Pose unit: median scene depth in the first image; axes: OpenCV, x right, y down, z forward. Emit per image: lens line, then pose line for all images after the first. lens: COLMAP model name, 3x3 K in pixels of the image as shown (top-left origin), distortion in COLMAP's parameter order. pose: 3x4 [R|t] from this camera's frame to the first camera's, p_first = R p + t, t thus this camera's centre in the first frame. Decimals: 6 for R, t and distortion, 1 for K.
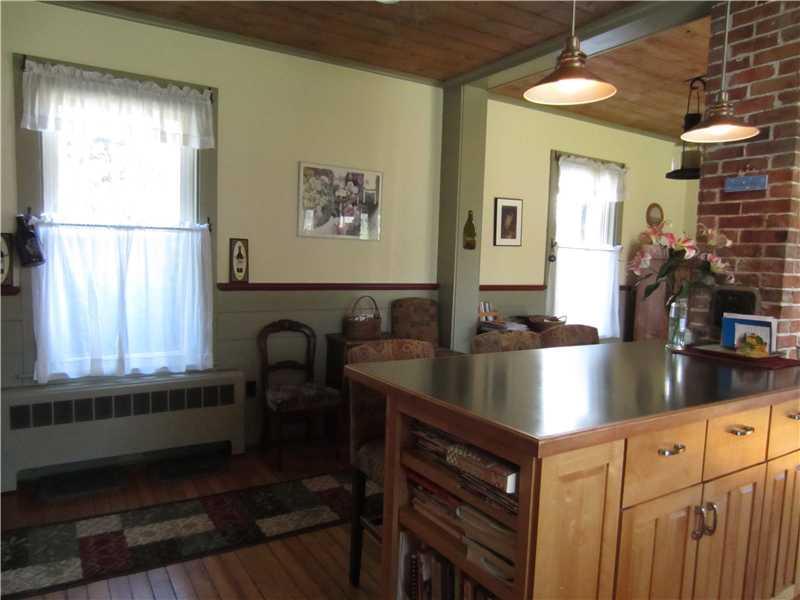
lens RADIAL K [[562.7, 0, 391.6], [0, 562.7, 301.9], [0, 0, 1]] dist [-0.042758, 0.024599]
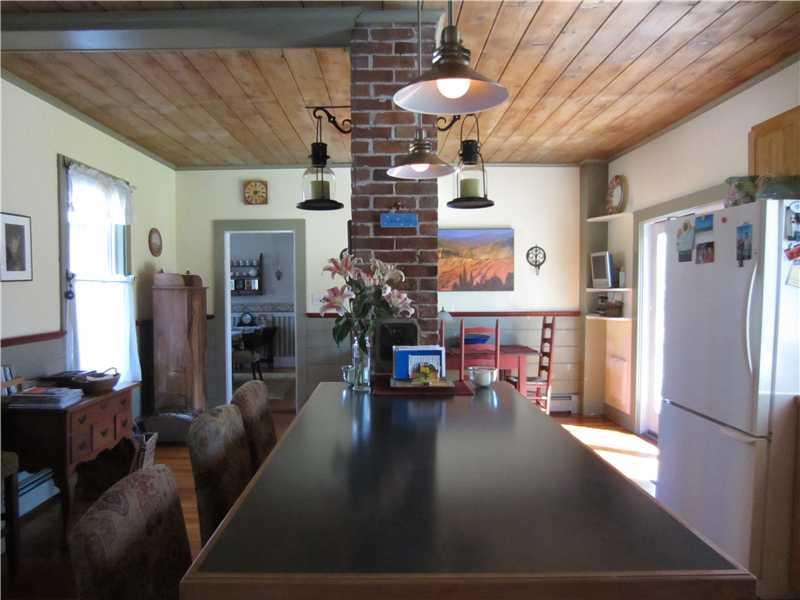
lens RADIAL K [[562.7, 0, 391.6], [0, 562.7, 301.9], [0, 0, 1]] dist [-0.042758, 0.024599]
pose [[0.523454, -0.061922, 0.849801, -0.261803], [0.094920, 0.995386, 0.014063, -0.073080], [-0.846751, 0.073302, 0.526916, 0.441878]]
